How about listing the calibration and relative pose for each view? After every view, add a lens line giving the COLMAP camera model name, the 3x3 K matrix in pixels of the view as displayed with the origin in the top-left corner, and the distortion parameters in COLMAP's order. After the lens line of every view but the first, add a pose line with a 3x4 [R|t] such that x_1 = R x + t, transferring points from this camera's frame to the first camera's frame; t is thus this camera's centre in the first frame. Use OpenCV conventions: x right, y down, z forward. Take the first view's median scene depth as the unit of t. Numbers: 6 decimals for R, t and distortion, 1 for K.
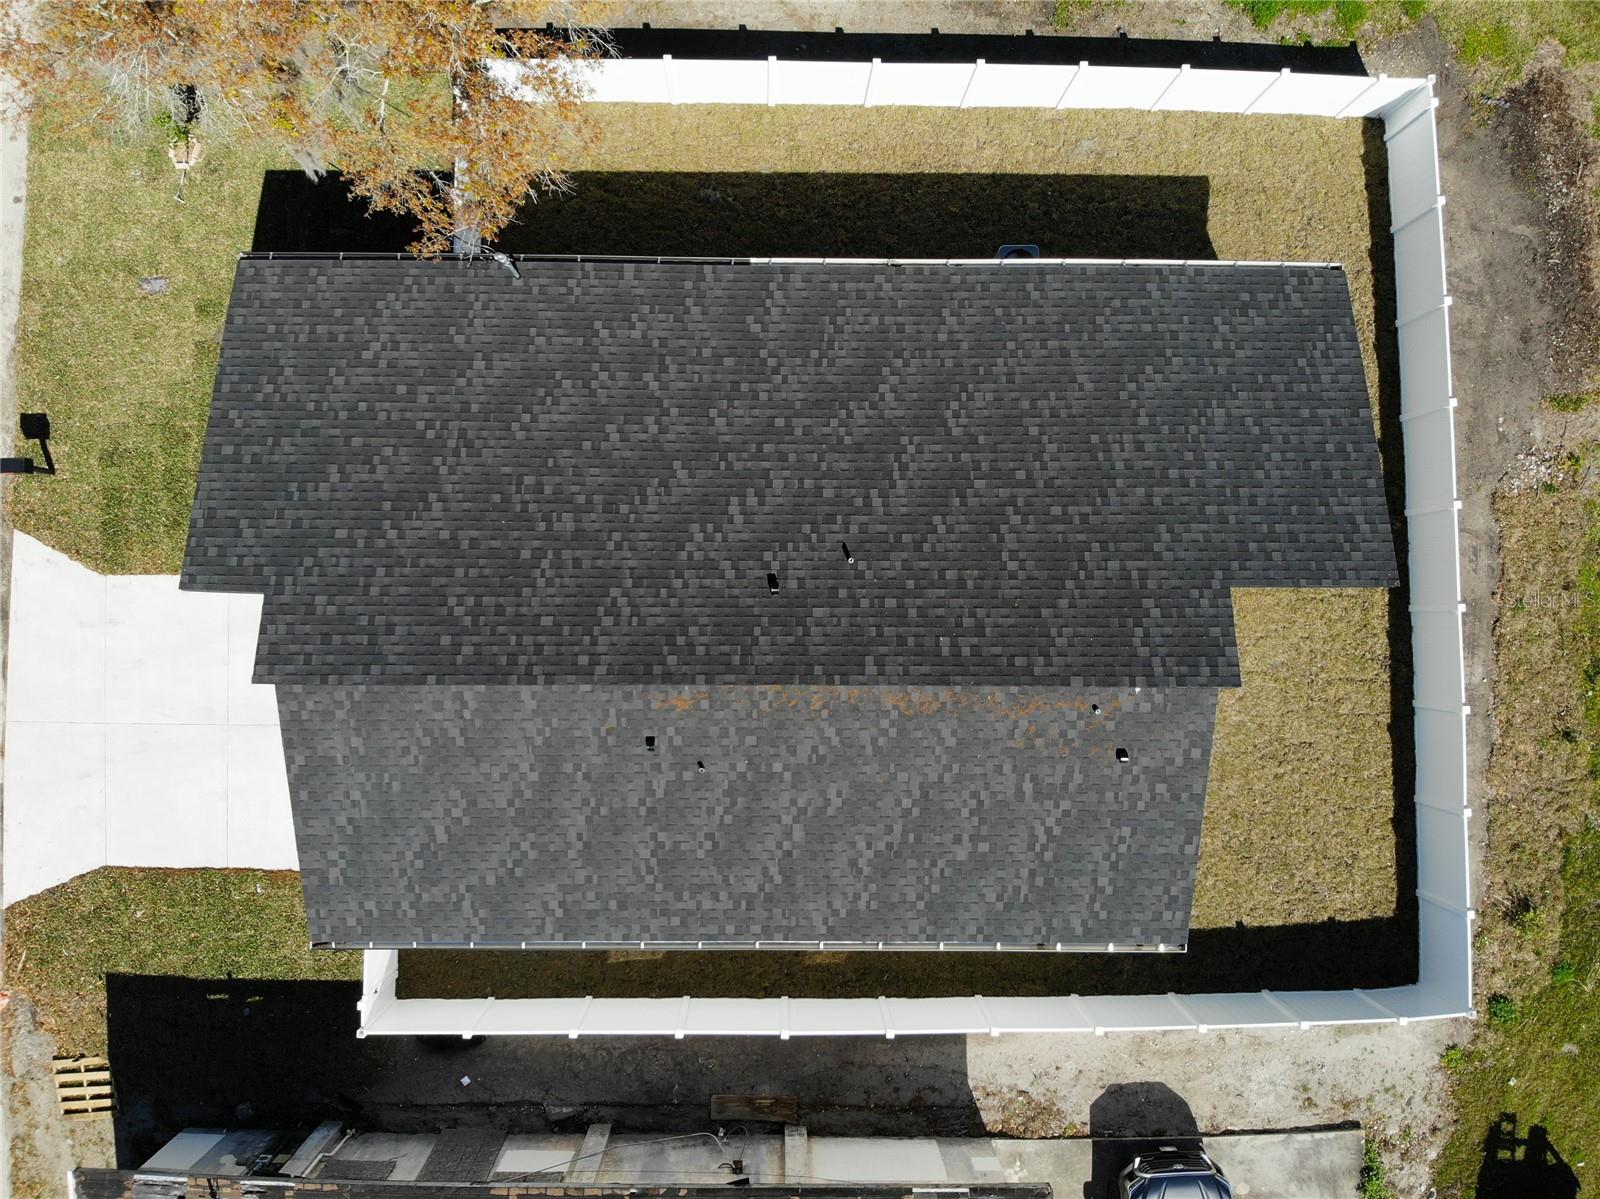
lens RADIAL K [[1145.8, 0, 798.1], [0, 1145.8, 596.9], [0, 0, 1]] dist [0.175168, -0.238029]
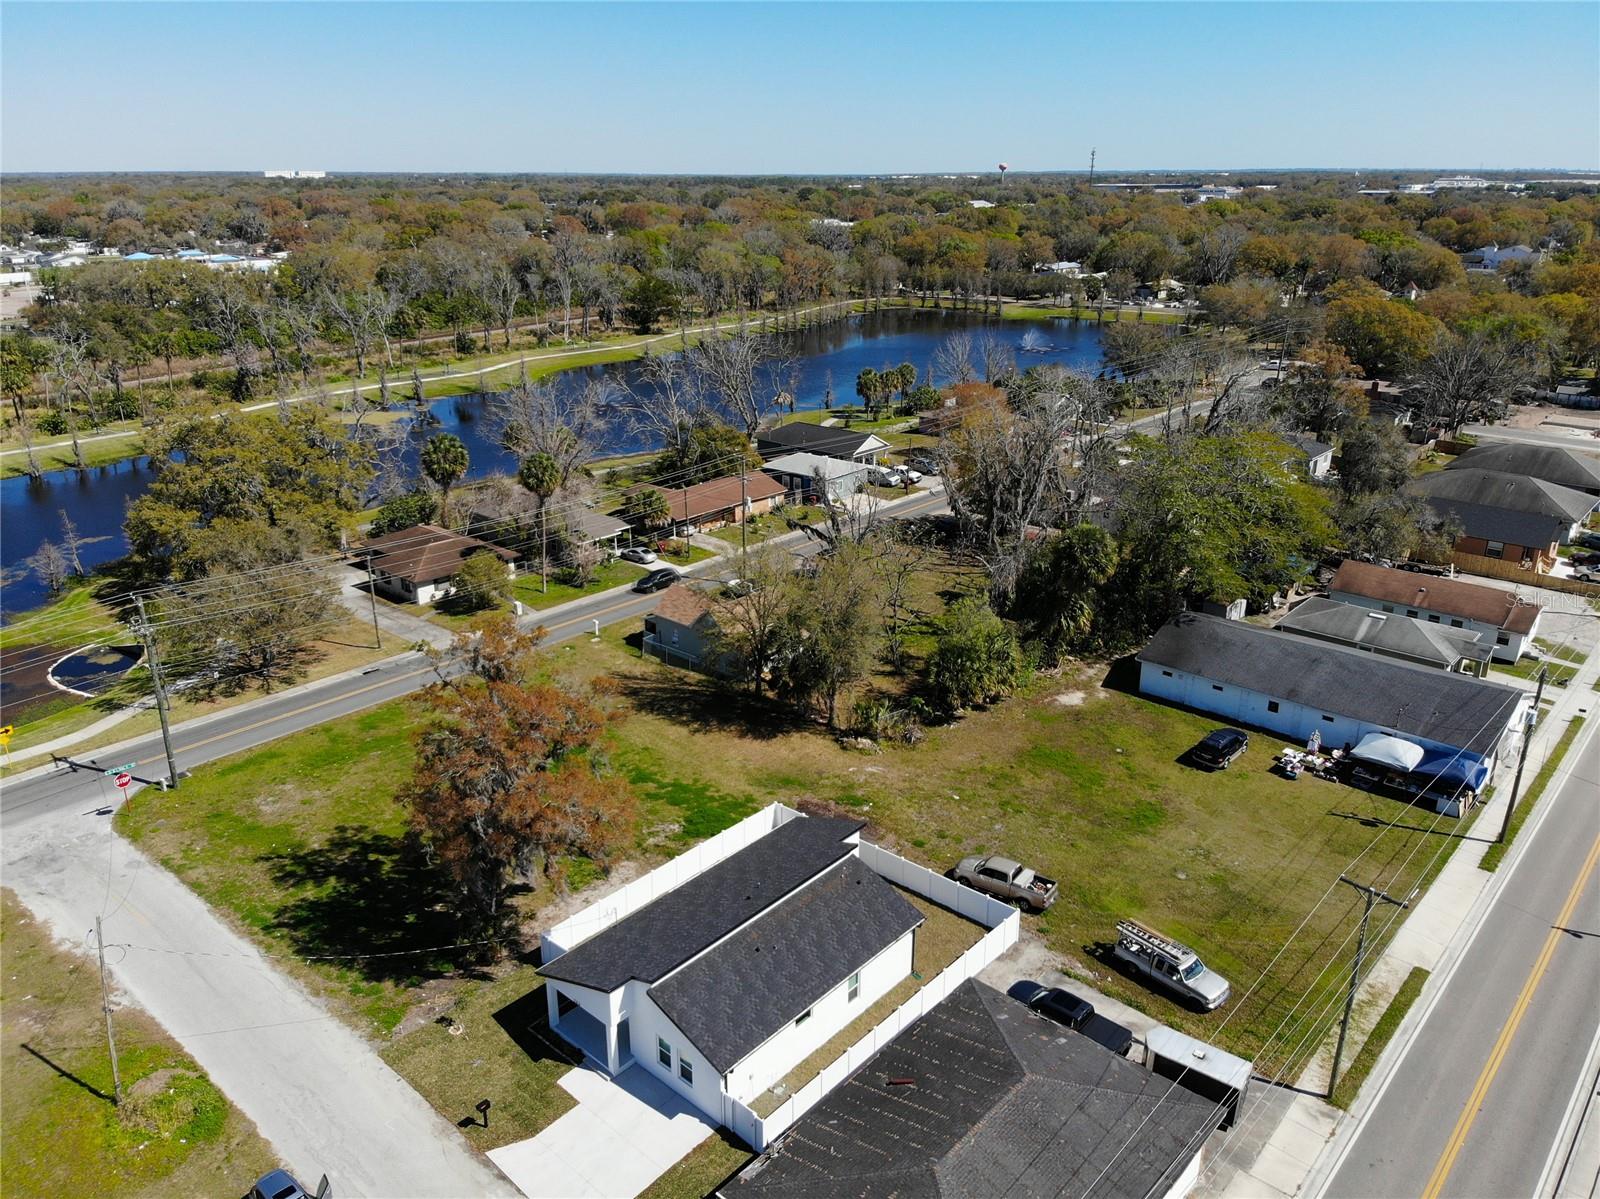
lens RADIAL K [[1145.8, 0, 798.1], [0, 1145.8, 596.9], [0, 0, 1]] dist [0.175168, -0.238029]
pose [[0.659834, -0.271976, 0.700463, -1.530578], [0.751367, 0.248934, -0.611129, 1.452187], [-0.008157, 0.929549, 0.368609, -0.758583]]
